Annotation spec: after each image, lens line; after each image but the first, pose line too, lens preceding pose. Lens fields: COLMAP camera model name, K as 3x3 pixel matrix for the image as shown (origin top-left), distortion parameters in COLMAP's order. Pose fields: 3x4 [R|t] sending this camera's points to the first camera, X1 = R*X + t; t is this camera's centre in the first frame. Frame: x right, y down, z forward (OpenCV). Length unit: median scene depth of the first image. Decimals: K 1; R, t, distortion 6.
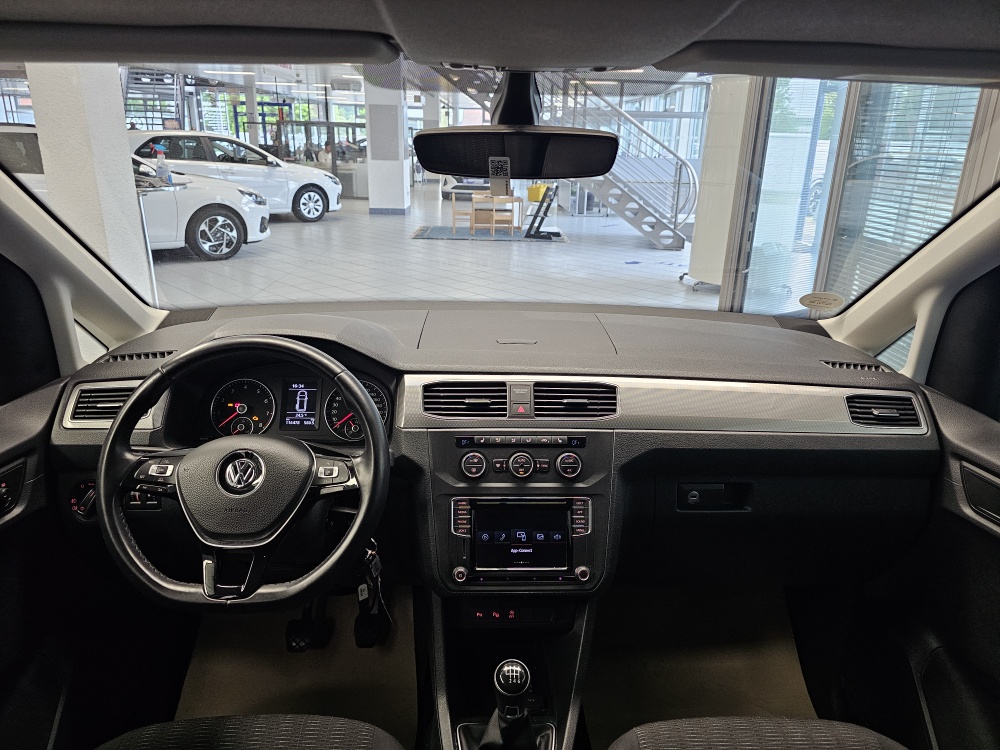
lens RADIAL K [[668.9, 0, 504.4], [0, 668.9, 367.5], [0, 0, 1]] dist [0.050940, -0.061677]
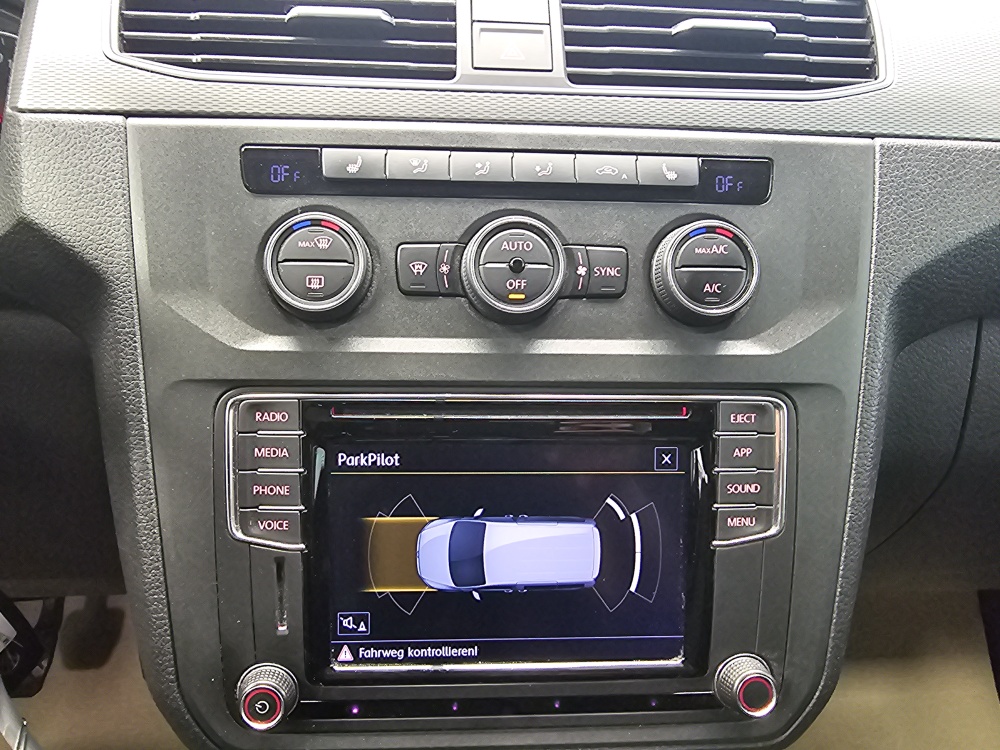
lens RADIAL K [[685.8, 0, 444.3], [0, 685.8, 386.6], [0, 0, 1]] dist [-0.000396, -0.007741]
pose [[0.999848, 0.005457, 0.016562, -0.003931], [-0.008277, 0.984480, 0.175300, 0.140605], [-0.015348, -0.175411, 0.984376, 0.720648]]
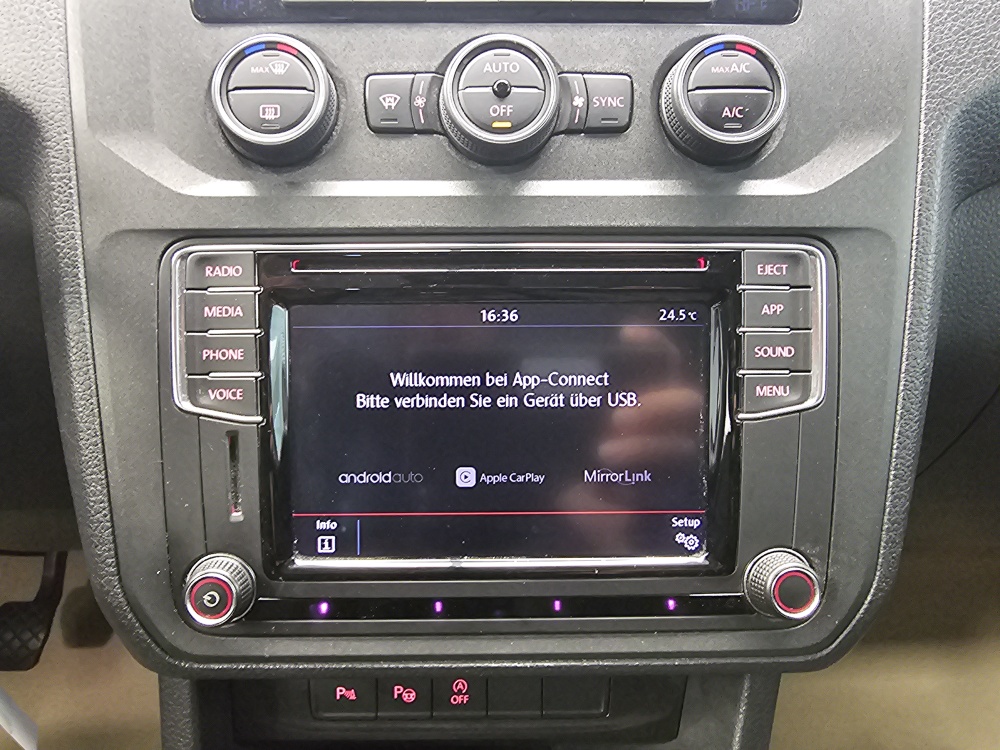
lens RADIAL K [[676.6, 0, 440.6], [0, 676.6, 399.8], [0, 0, 1]] dist [-0.002328, -0.000304]
pose [[0.999624, -0.005154, -0.026924, 0.011581], [0.009305, 0.987652, 0.156387, 0.200522], [0.025785, -0.156579, 0.987329, 0.746558]]
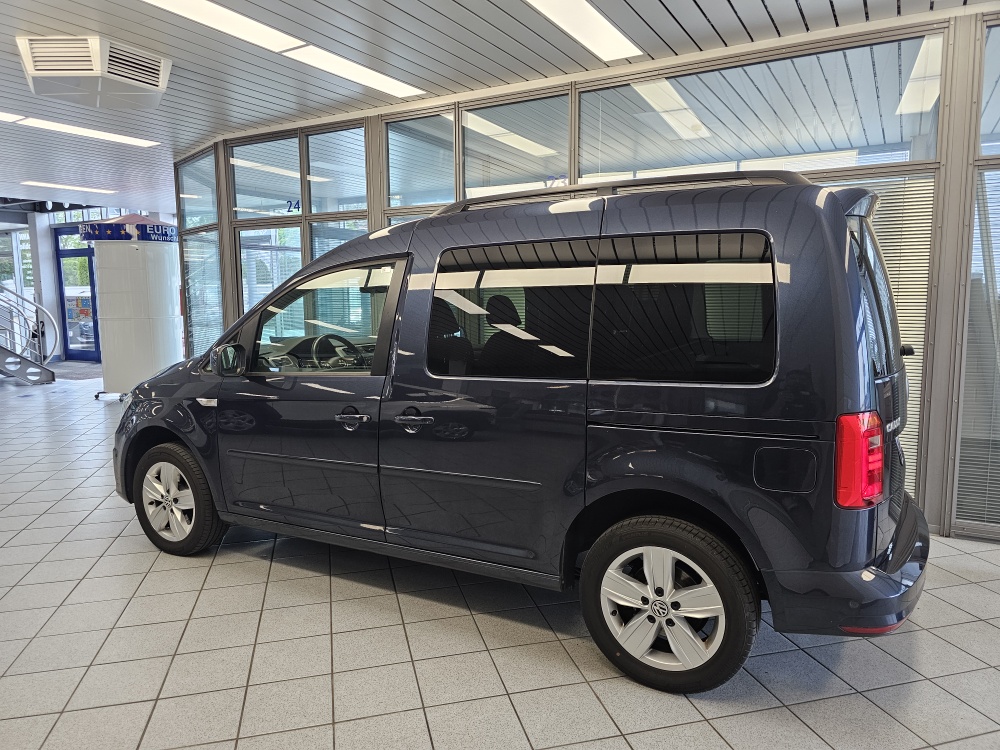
lens RADIAL K [[678.9, 0, 496.3], [0, 678.9, 367.2], [0, 0, 1]] dist [0.043798, -0.065334]
pose [[0.513516, -0.120812, 0.849533, -2.859442], [0.291267, 0.955799, -0.040138, 0.509820], [-0.807134, 0.268052, 0.526007, -1.600247]]
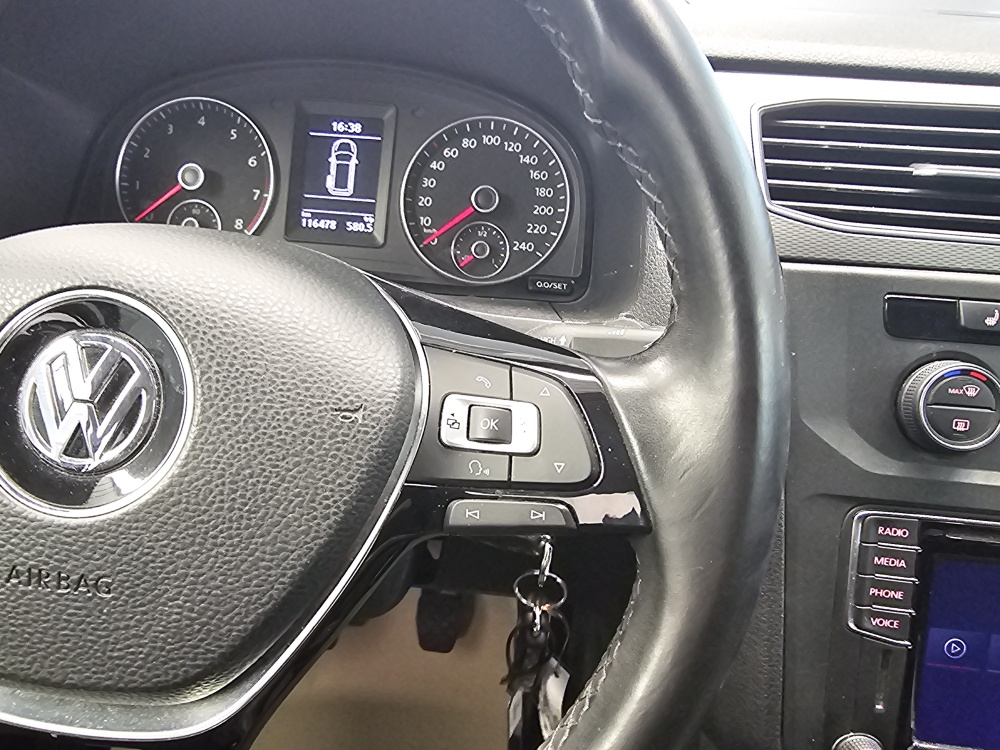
lens RADIAL K [[681.1, 0, 433.4], [0, 681.1, 378.2], [0, 0, 1]] dist [-0.002078, 0.001087]
pose [[0.989486, 0.089367, -0.113711, -0.219169], [-0.059885, 0.968844, 0.240322, 0.077702], [0.131645, -0.230986, 0.964010, 0.678607]]
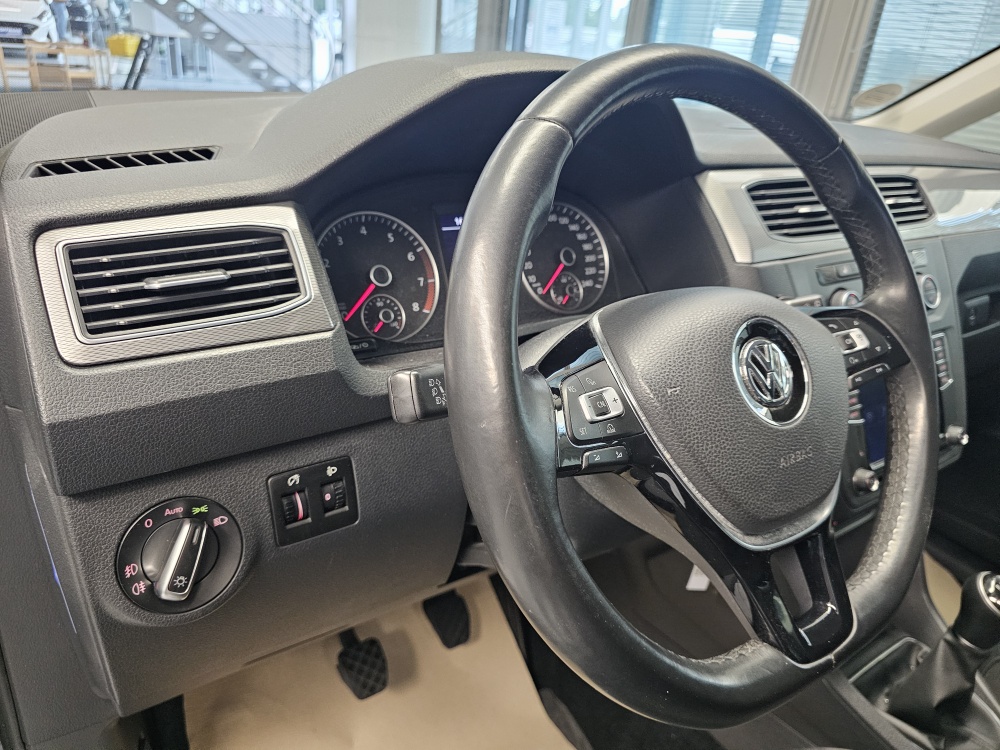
lens RADIAL K [[691.7, 0, 494.2], [0, 691.7, 377.5], [0, 0, 1]] dist [-0.002240, -0.008562]
pose [[0.846509, -0.183216, 0.499855, -0.627004], [0.097362, 0.976359, 0.192989, 0.049624], [-0.523396, -0.114700, 0.844334, 0.602848]]
